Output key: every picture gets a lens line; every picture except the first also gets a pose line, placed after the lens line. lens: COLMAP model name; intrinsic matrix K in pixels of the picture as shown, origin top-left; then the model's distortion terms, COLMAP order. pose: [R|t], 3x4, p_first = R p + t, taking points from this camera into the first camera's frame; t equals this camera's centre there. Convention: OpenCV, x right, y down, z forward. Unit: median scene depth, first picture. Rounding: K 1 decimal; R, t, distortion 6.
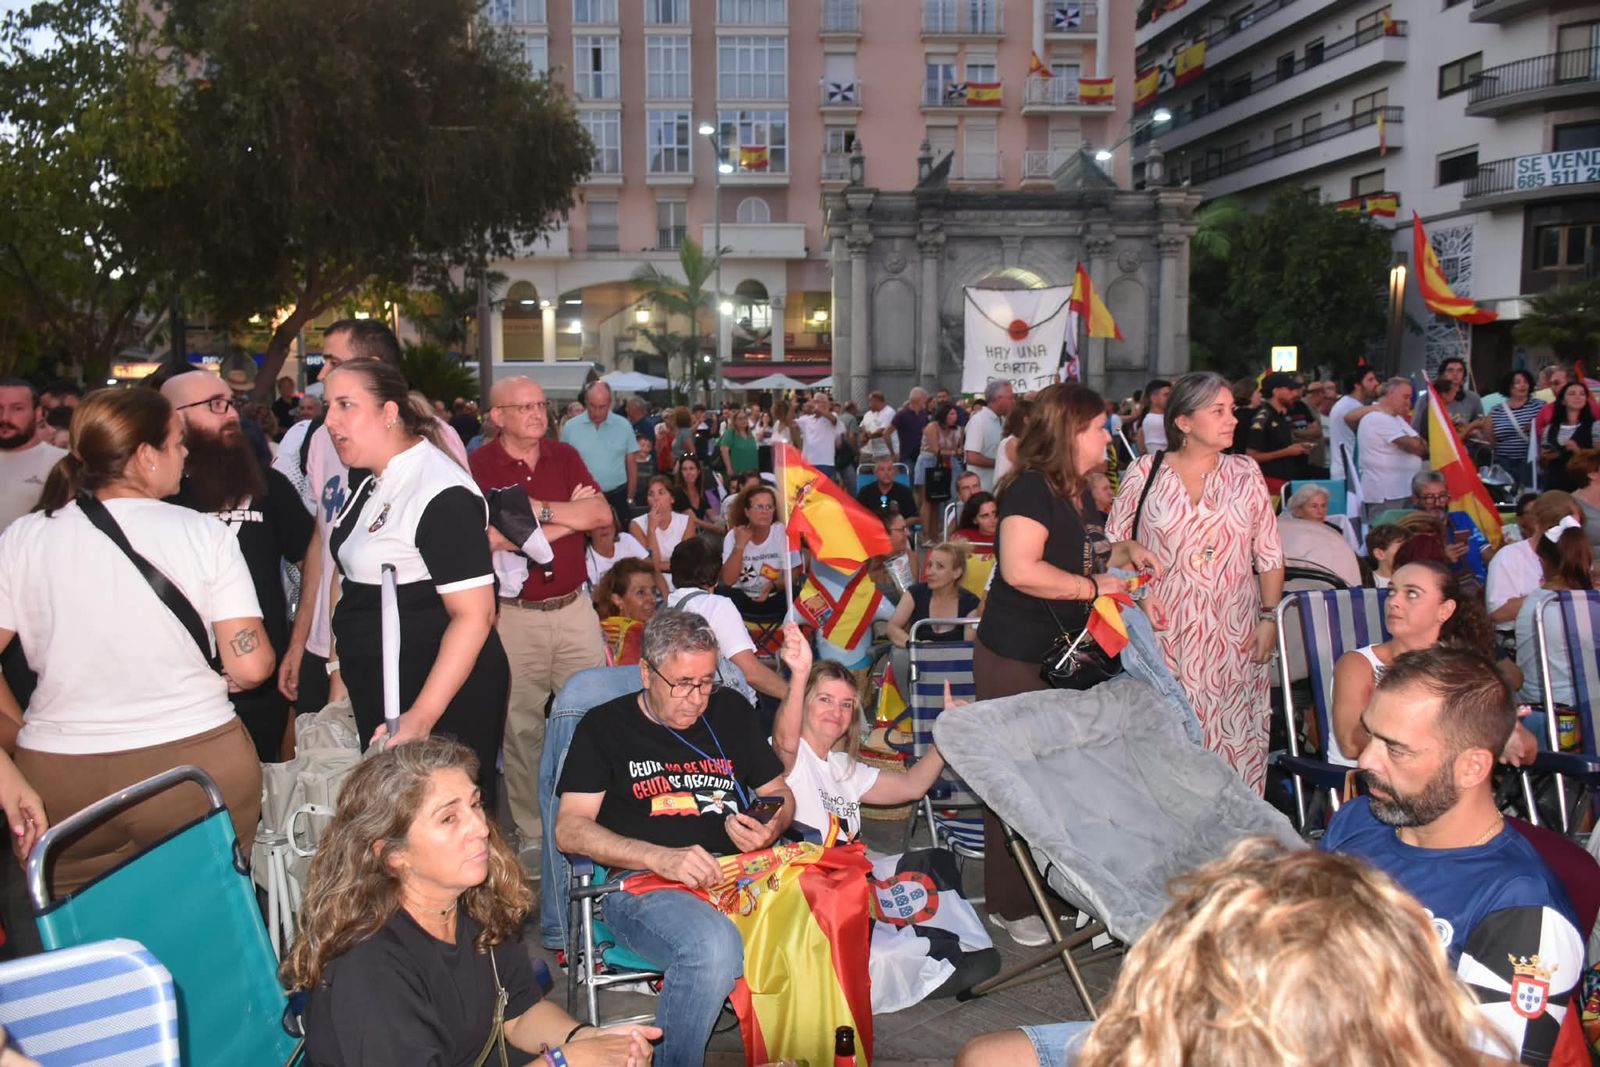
lens RADIAL K [[1234.2, 0, 800.0], [0, 1234.2, 533.5], [0, 0, 1]] dist [-0.012121, -0.005376]
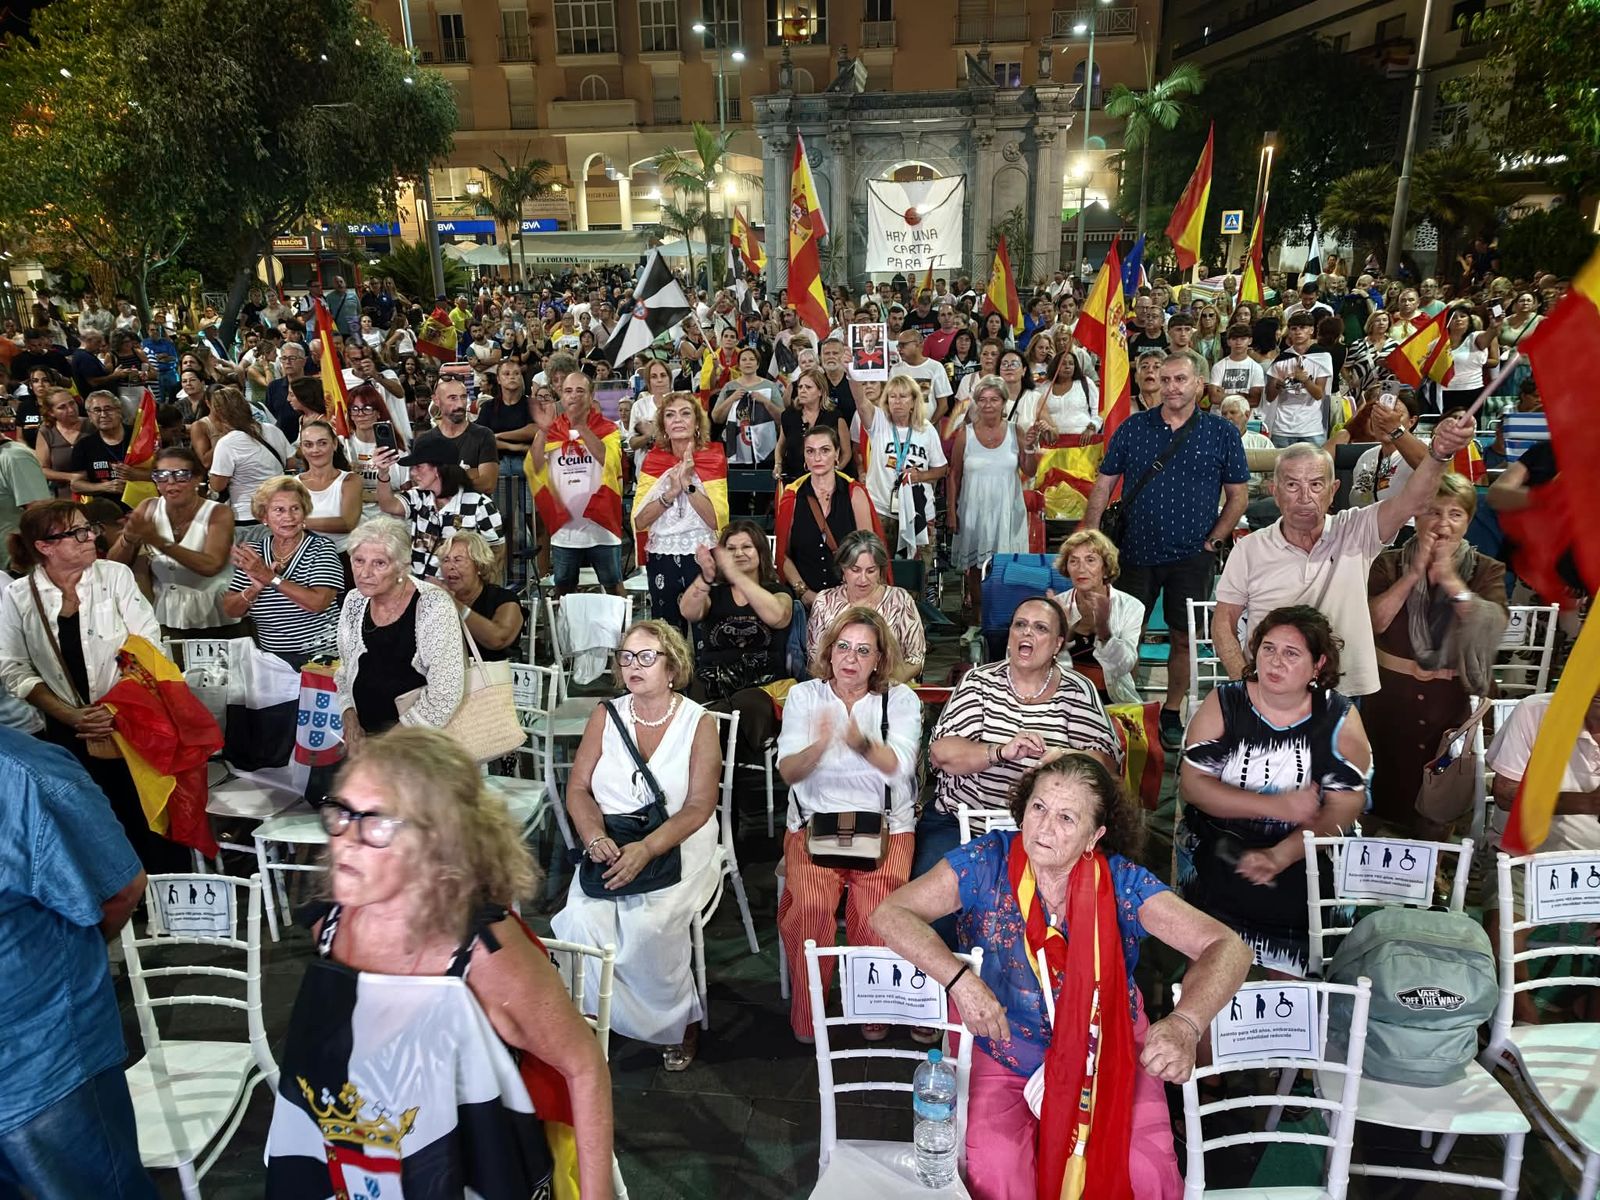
lens RADIAL K [[1115.9, 0, 799.7], [0, 1115.9, 593.7], [0, 0, 1]] dist [0.024560, -0.000840]
pose [[0.990841, 0.025485, -0.132606, 0.220564], [0.001267, 0.980231, 0.197853, -0.021301], [0.135027, -0.196209, 0.971221, -0.138997]]
